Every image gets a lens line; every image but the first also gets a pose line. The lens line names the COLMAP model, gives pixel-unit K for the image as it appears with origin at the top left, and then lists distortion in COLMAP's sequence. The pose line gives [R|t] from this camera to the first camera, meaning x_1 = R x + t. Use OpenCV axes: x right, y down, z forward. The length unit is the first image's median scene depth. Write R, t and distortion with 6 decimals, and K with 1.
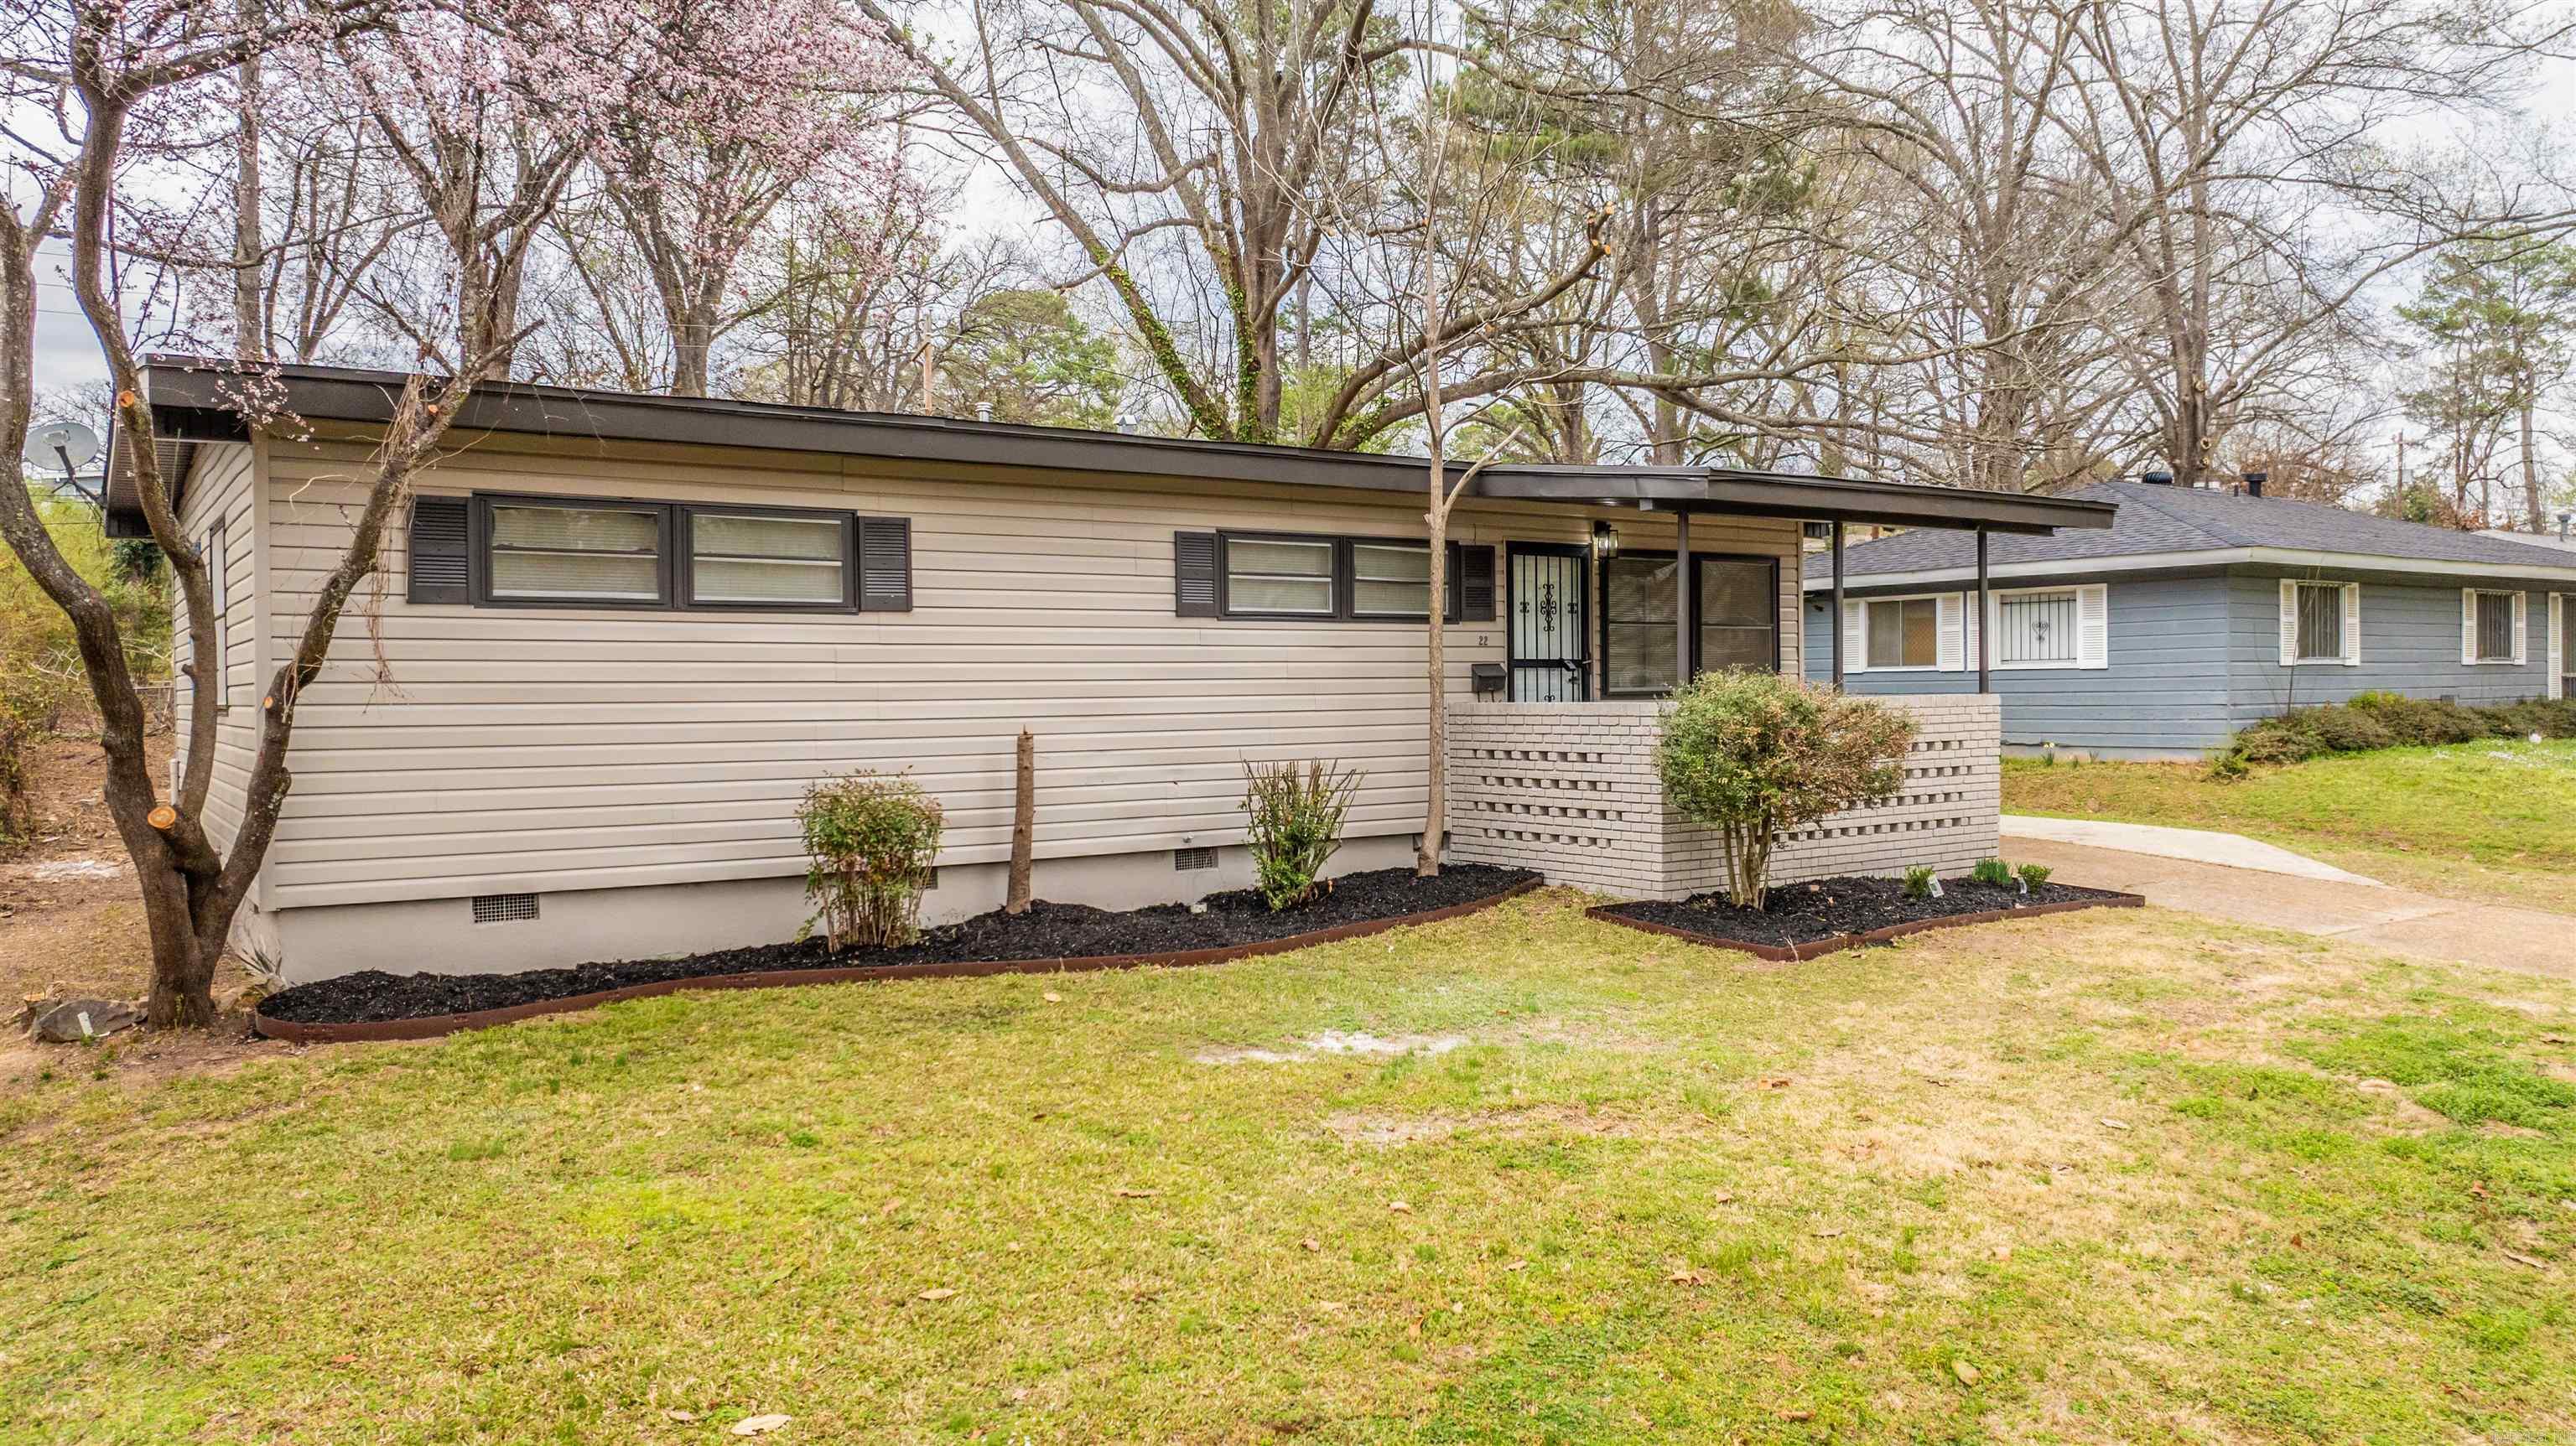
lens RADIAL K [[1813.3, 0, 1292.4], [0, 1813.3, 718.5], [0, 0, 1]] dist [-0.030683, 0.002421]
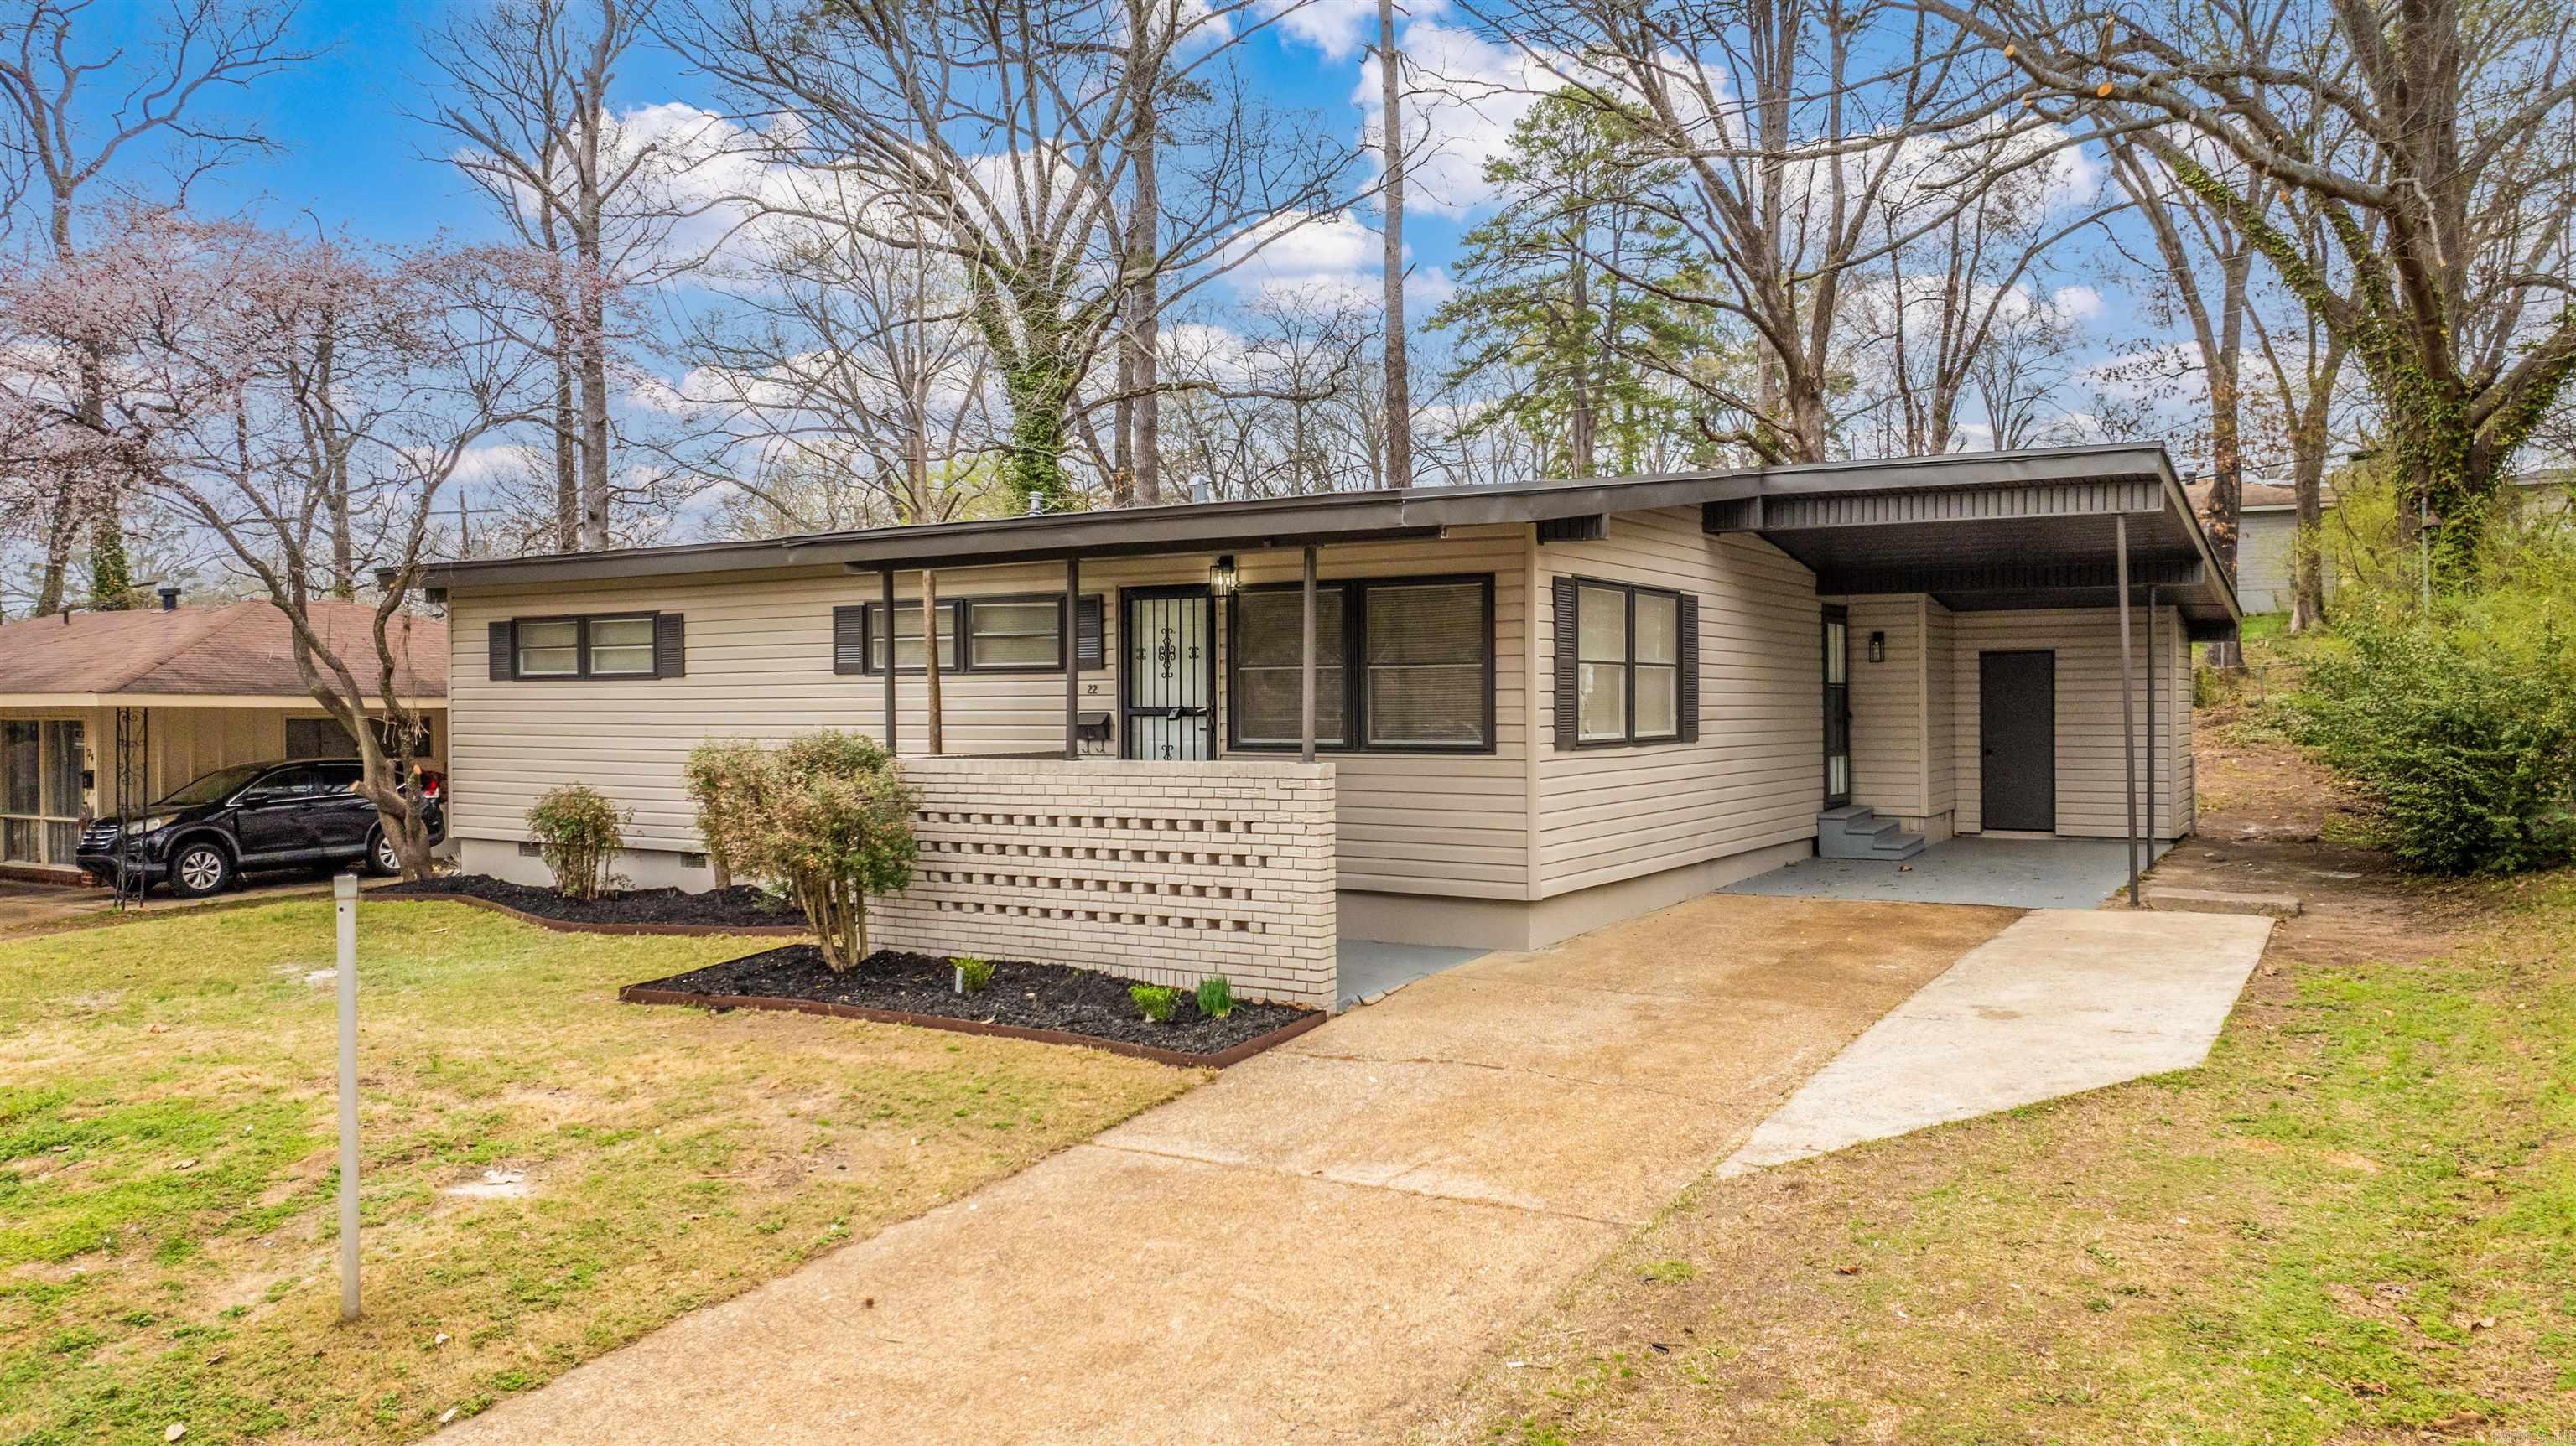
lens RADIAL K [[1813.3, 0, 1279.8], [0, 1813.3, 717.7], [0, 0, 1]] dist [-0.030683, 0.002421]
pose [[0.394775, 0.017415, -0.918613, 1.207971], [-0.012941, 0.999827, 0.013394, -0.047430], [0.918686, 0.006600, 0.394932, 0.789554]]
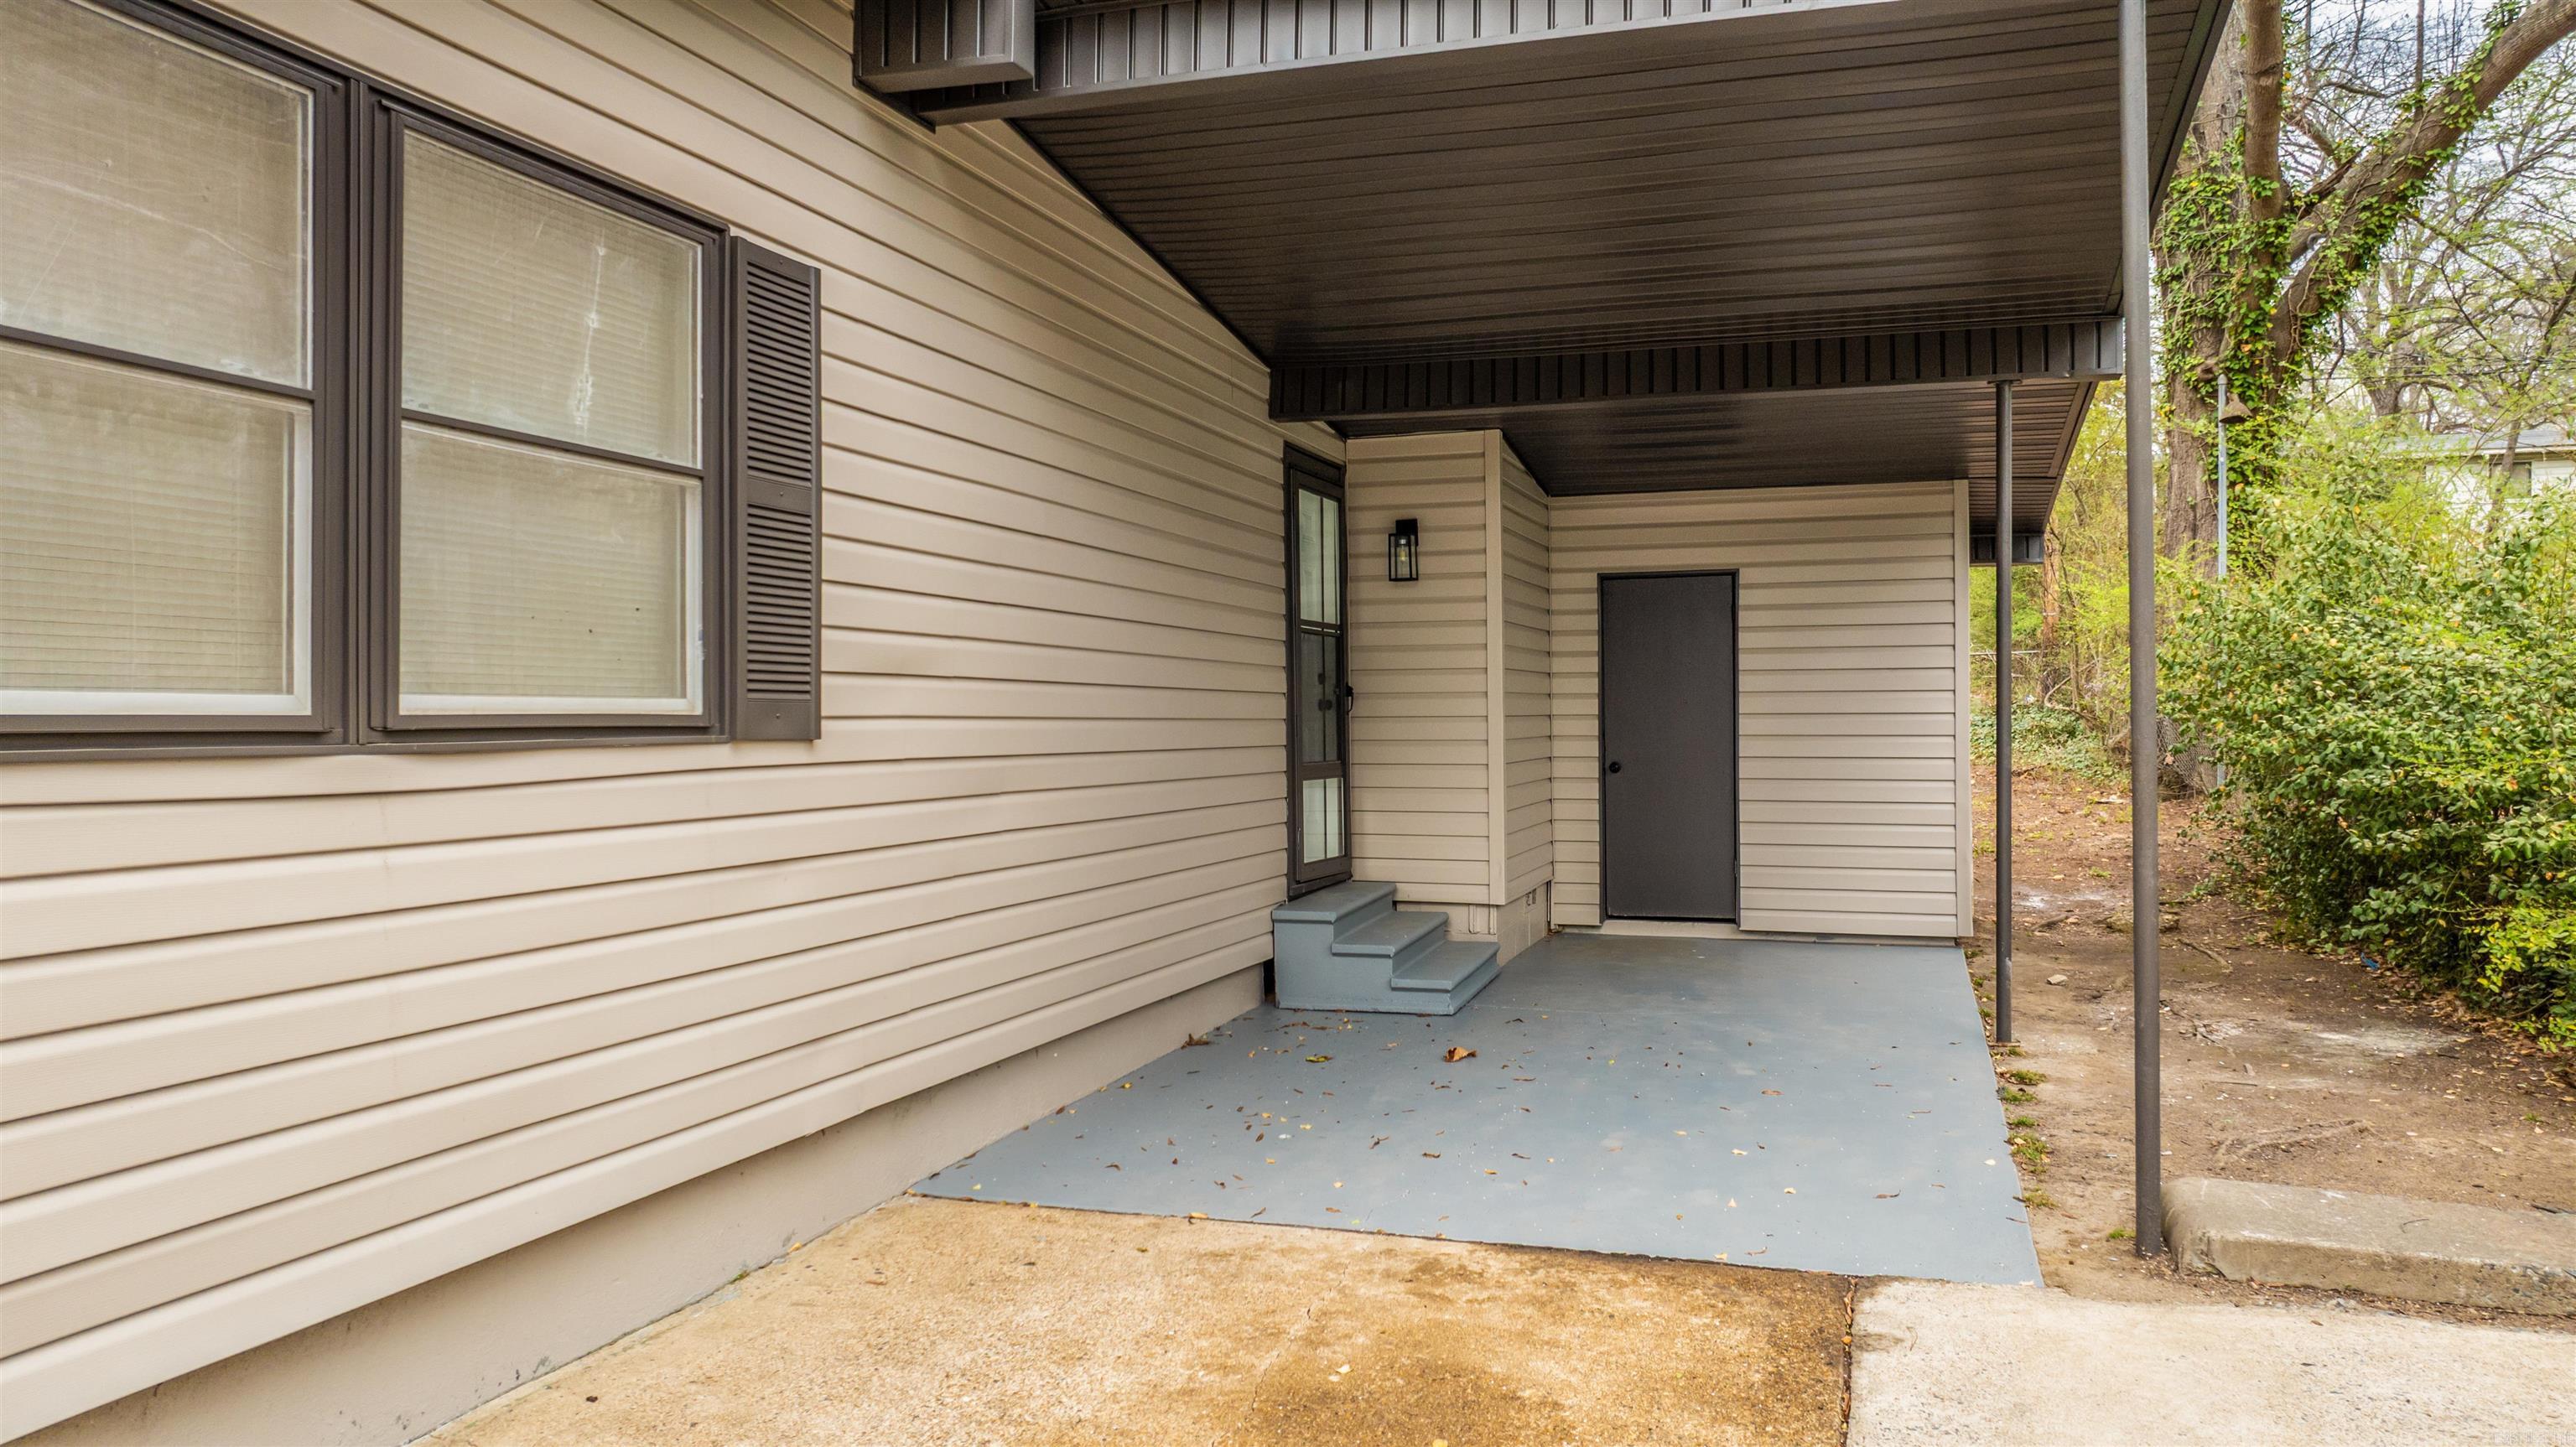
lens RADIAL K [[1813.4, 0, 1293.4], [0, 1813.4, 718.5], [0, 0, 1]] dist [-0.030683, 0.002421]
pose [[0.605147, 0.011569, -0.796030, 0.722254], [-0.016579, 0.999861, 0.001927, -0.031248], [0.795941, 0.012031, 0.605255, 1.230856]]
